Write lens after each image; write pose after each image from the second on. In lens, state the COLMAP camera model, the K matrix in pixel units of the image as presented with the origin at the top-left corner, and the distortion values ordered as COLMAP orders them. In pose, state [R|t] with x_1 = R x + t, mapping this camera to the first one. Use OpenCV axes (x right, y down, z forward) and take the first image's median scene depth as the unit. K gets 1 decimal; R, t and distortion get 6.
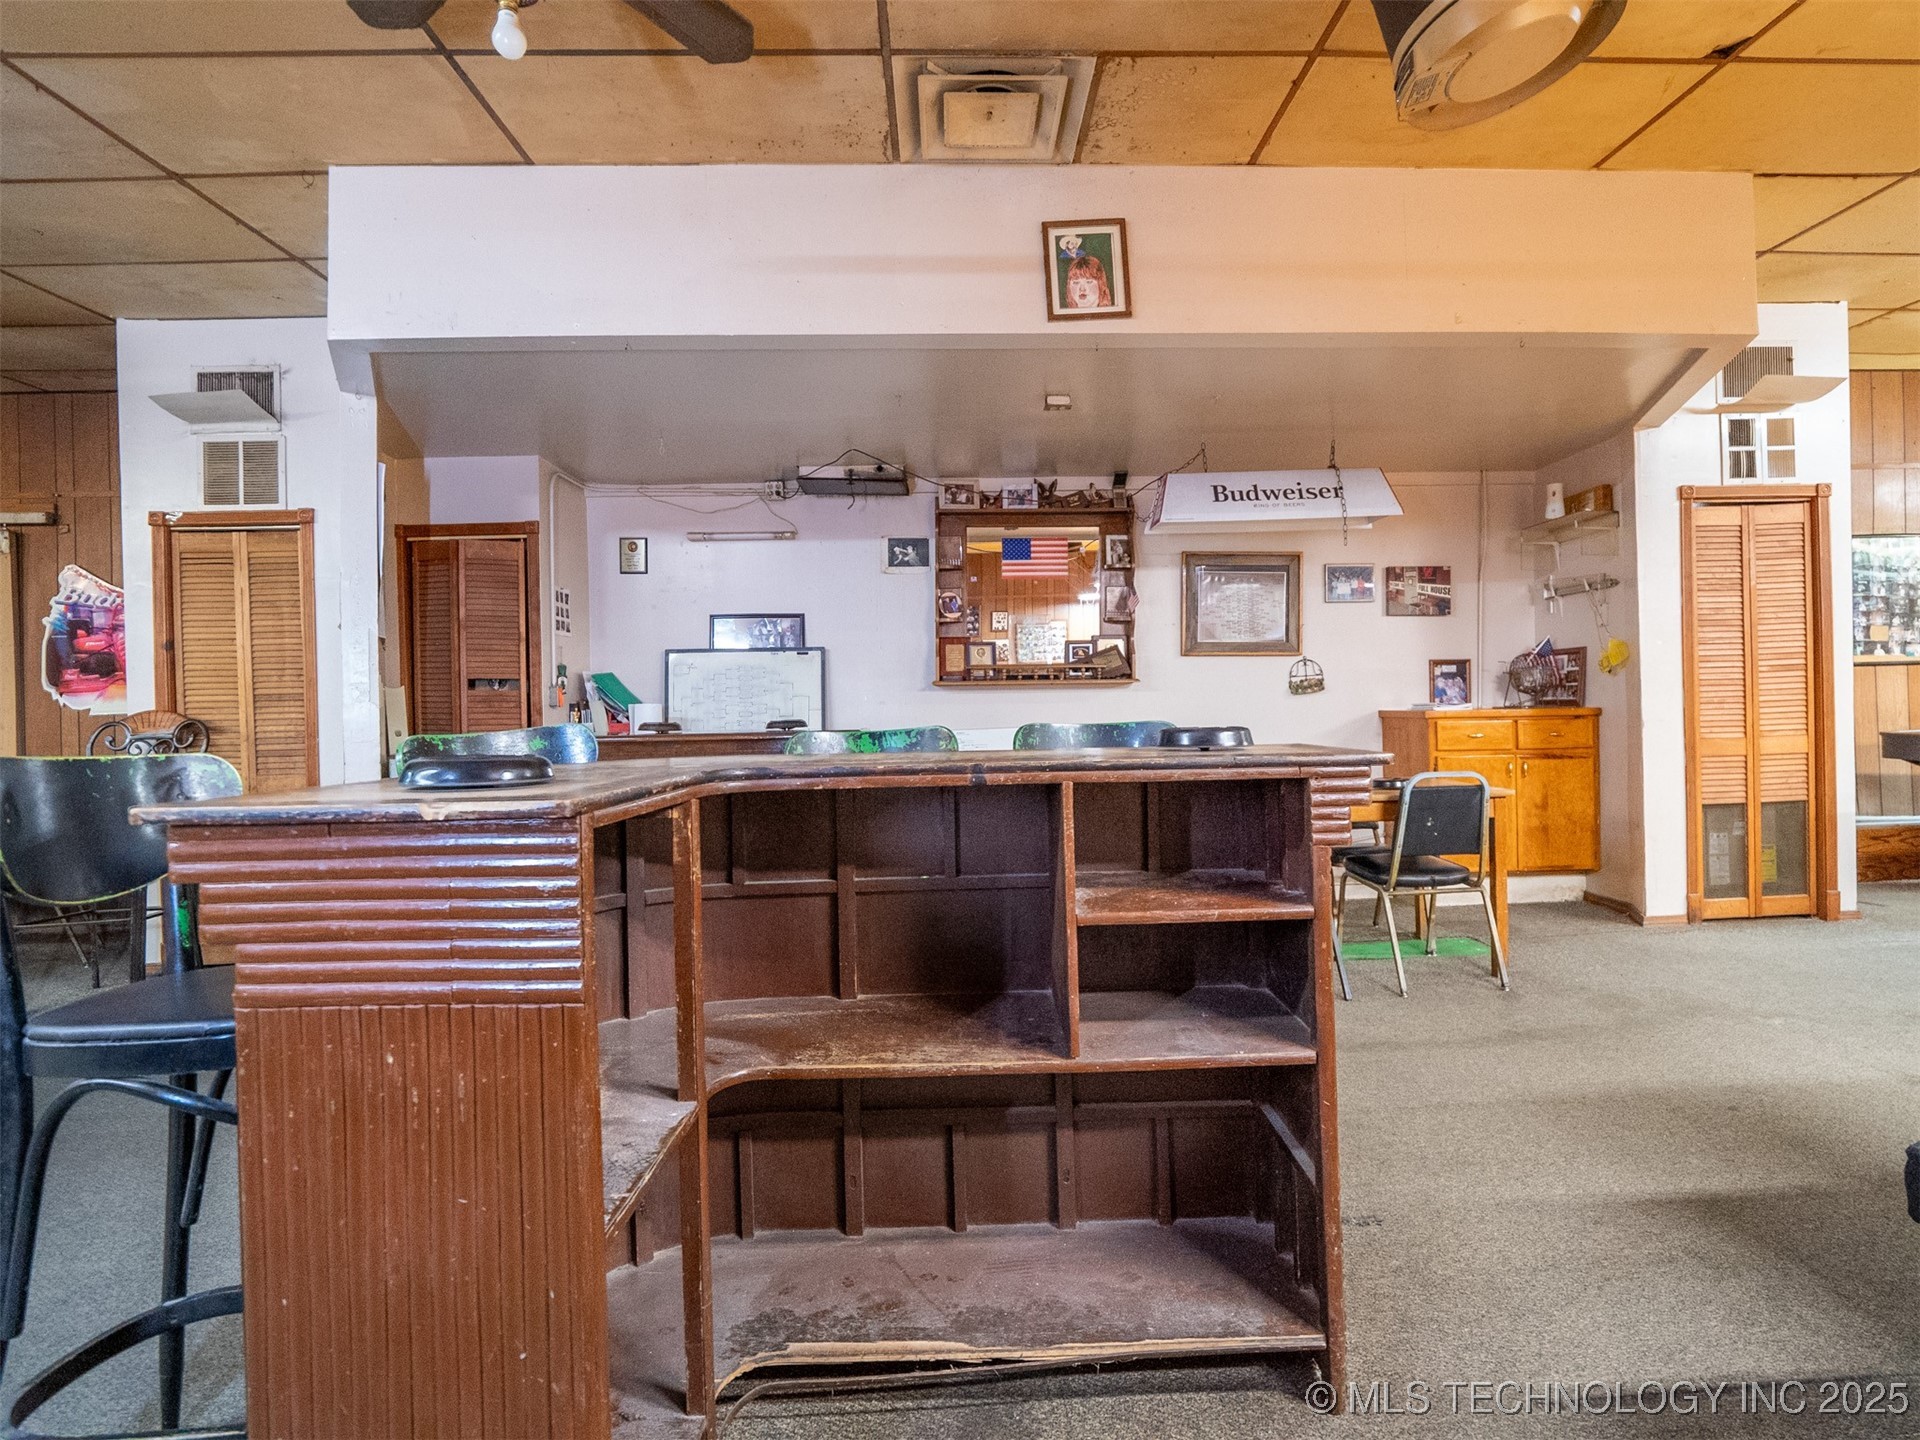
lens RADIAL K [[956.6, 0, 958.5], [0, 956.6, 714.7], [0, 0, 1]] dist [-0.013589, -0.000839]
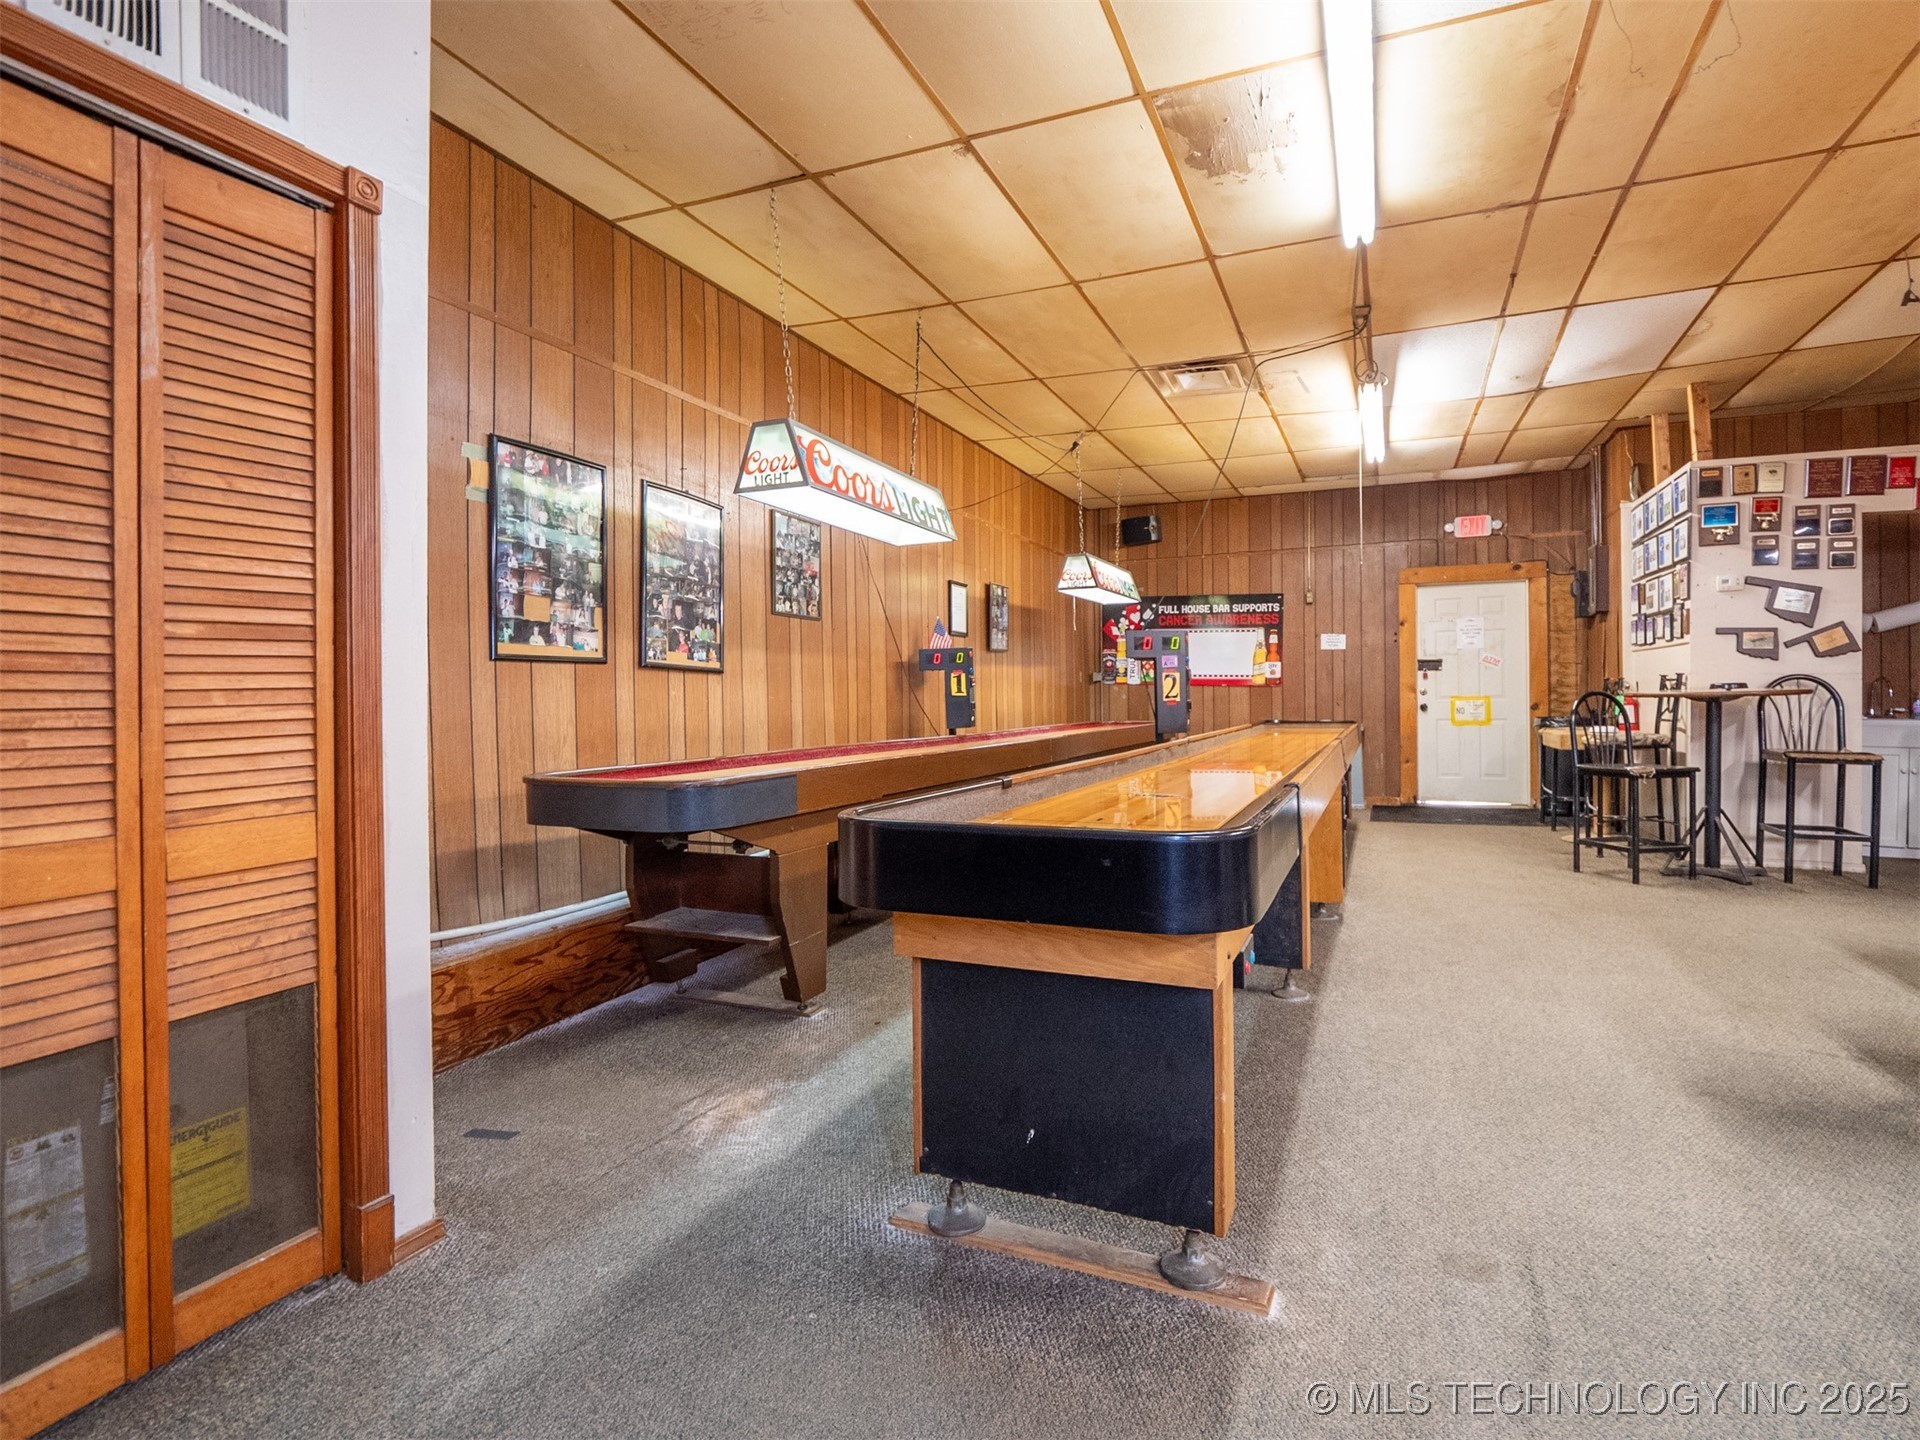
lens RADIAL K [[956.6, 0, 973.8], [0, 956.6, 707.7], [0, 0, 1]] dist [-0.013589, -0.000839]
pose [[0.422473, 0.016561, 0.906224, 0.559700], [0.000302, 0.999830, -0.018413, -0.011554], [-0.906375, 0.008053, 0.422397, 0.504226]]
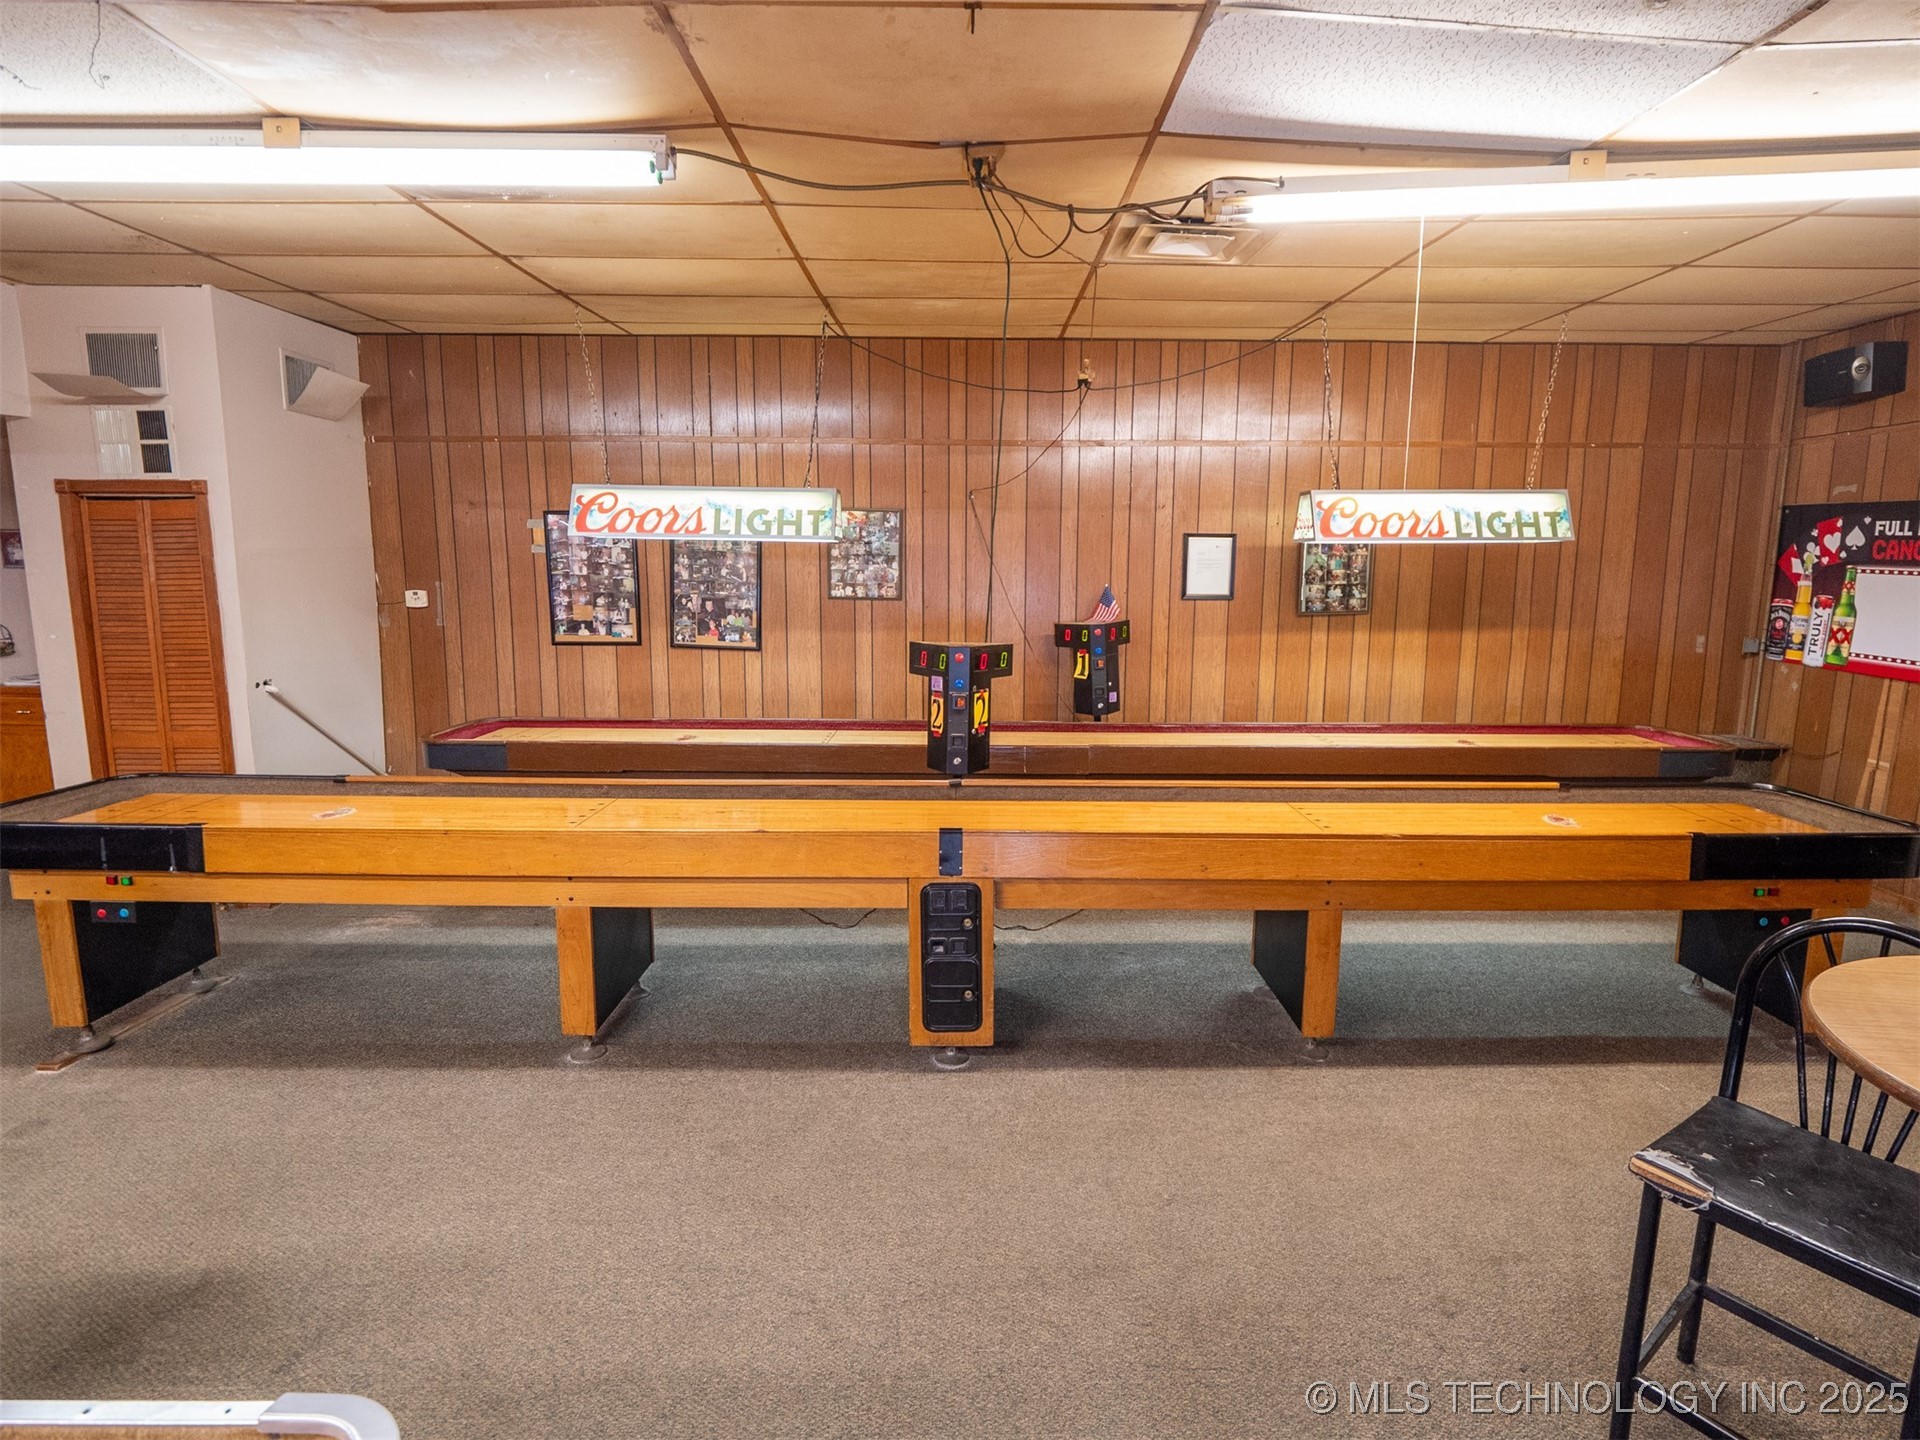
lens RADIAL K [[956.6, 0, 964.8], [0, 956.6, 705.8], [0, 0, 1]] dist [-0.013589, -0.000839]
pose [[0.999209, 0.038926, -0.008159, 1.438338], [-0.037362, 0.989017, 0.143001, -0.153110], [0.013636, -0.142583, 0.989689, 0.009037]]
